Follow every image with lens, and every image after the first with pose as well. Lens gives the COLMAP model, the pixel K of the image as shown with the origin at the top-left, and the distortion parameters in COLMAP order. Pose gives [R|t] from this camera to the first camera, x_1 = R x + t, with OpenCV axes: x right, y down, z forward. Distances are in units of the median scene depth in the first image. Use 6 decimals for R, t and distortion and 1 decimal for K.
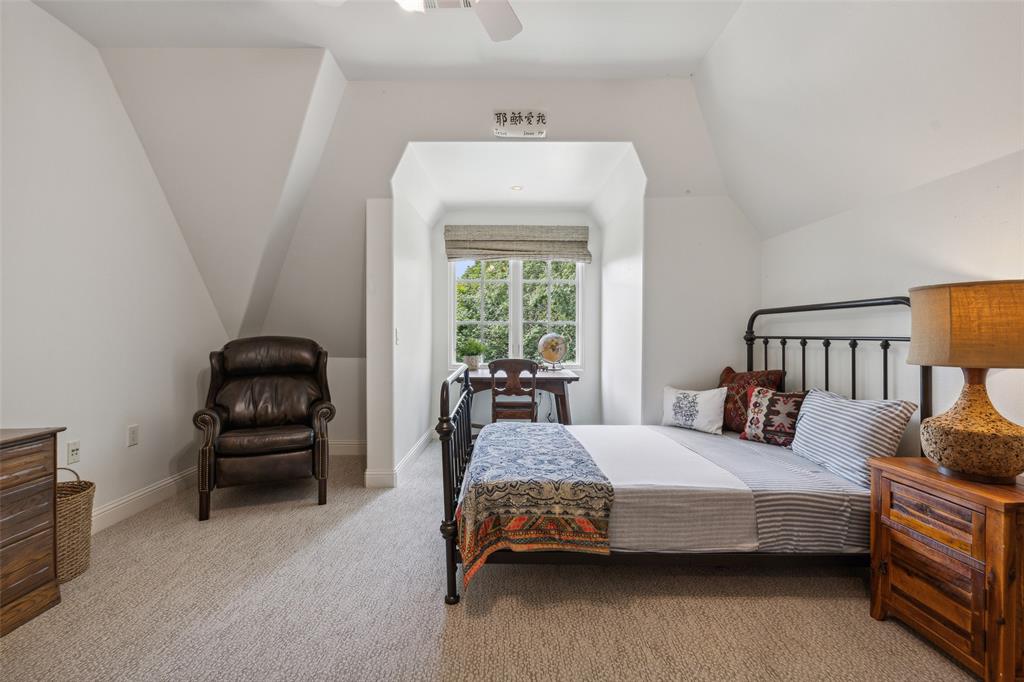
lens RADIAL K [[473.8, 0, 517.9], [0, 473.8, 335.2], [0, 0, 1]] dist [0.010441, -0.002816]
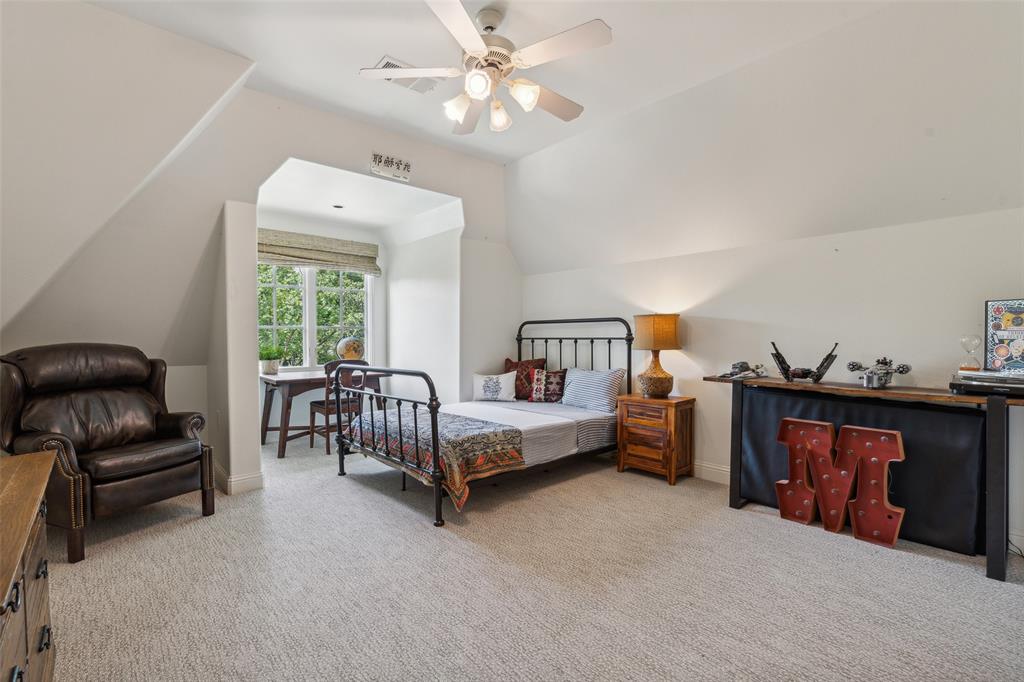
lens RADIAL K [[473.8, 0, 504.2], [0, 473.8, 349.7], [0, 0, 1]] dist [0.010441, -0.002816]
pose [[0.743860, -0.025462, 0.667851, -0.684139], [0.008742, 0.999559, 0.028372, -0.004105], [-0.668279, -0.015266, 0.743754, -0.135013]]
